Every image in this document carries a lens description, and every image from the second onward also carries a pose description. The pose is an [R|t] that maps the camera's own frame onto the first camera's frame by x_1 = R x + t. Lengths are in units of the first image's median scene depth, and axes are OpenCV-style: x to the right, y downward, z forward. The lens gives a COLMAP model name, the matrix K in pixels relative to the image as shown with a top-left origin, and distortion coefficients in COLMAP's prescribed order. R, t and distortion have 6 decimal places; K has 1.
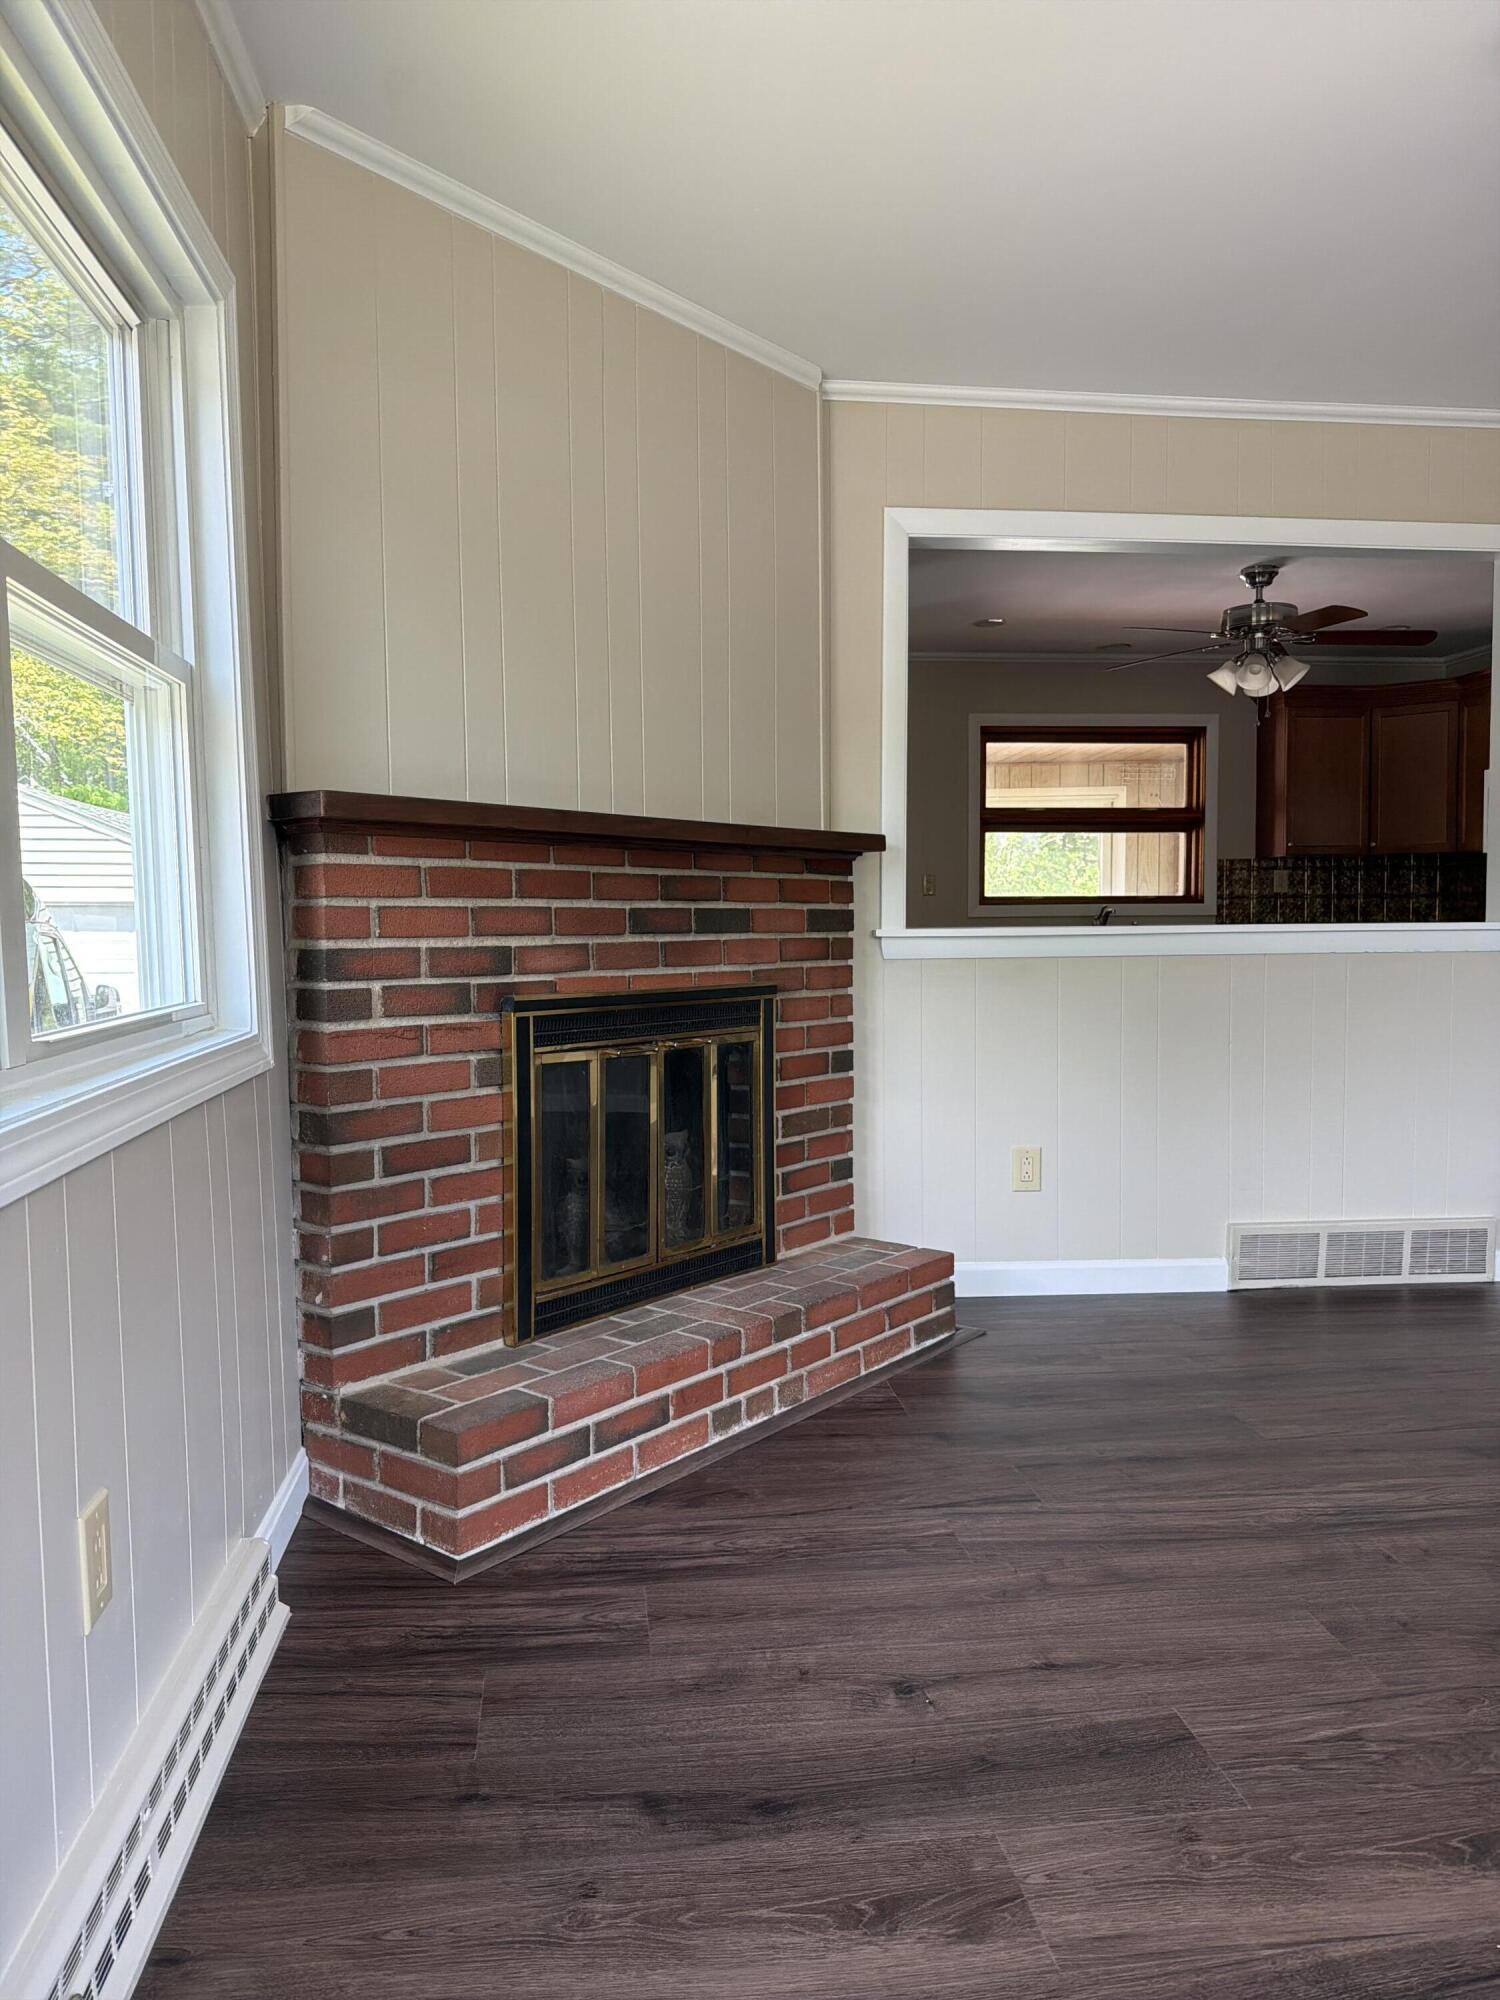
lens RADIAL K [[1376.3, 0, 750.0], [0, 1376.3, 1000.0], [0, 0, 1]] dist [0.132465, -0.189846]
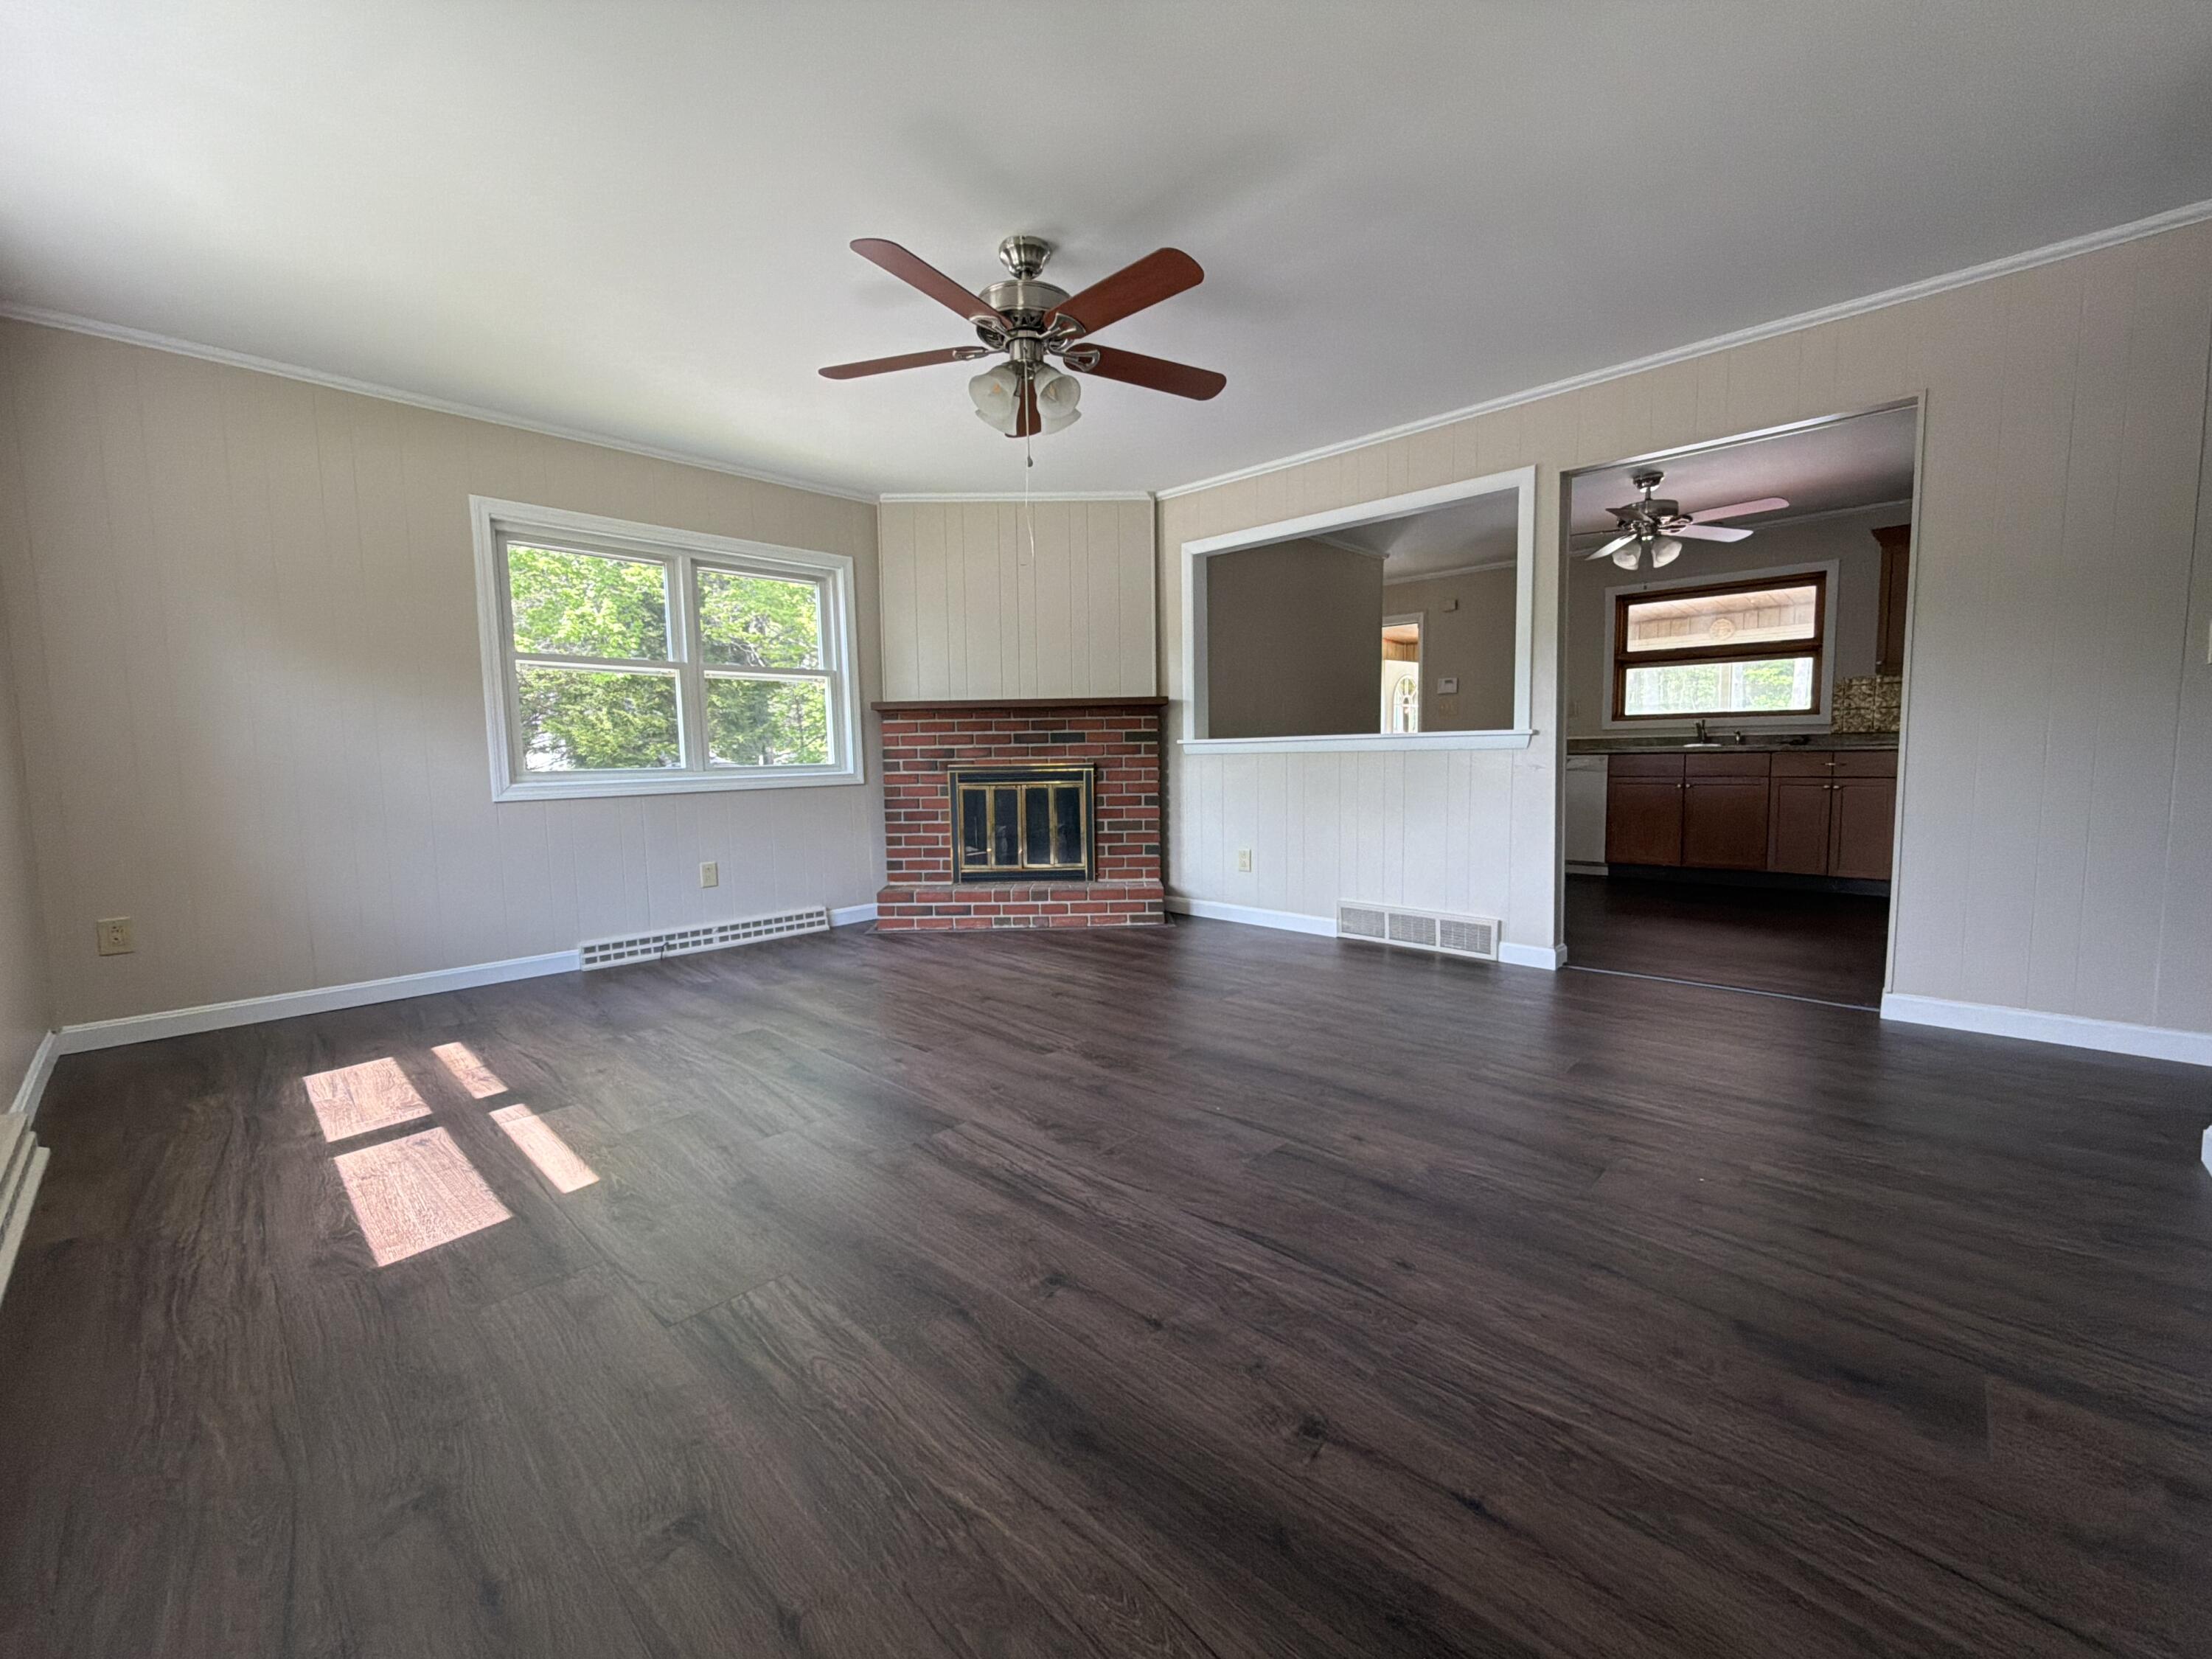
lens RADIAL K [[882.5, 0, 1106.0], [0, 882.5, 829.5], [0, 0, 1]] dist [0.001379, 0.000342]
pose [[0.641578, 0.062769, -0.764485, 1.017247], [-0.030606, 0.997947, 0.056253, 0.012260], [0.766447, -0.012693, 0.642183, 0.034259]]
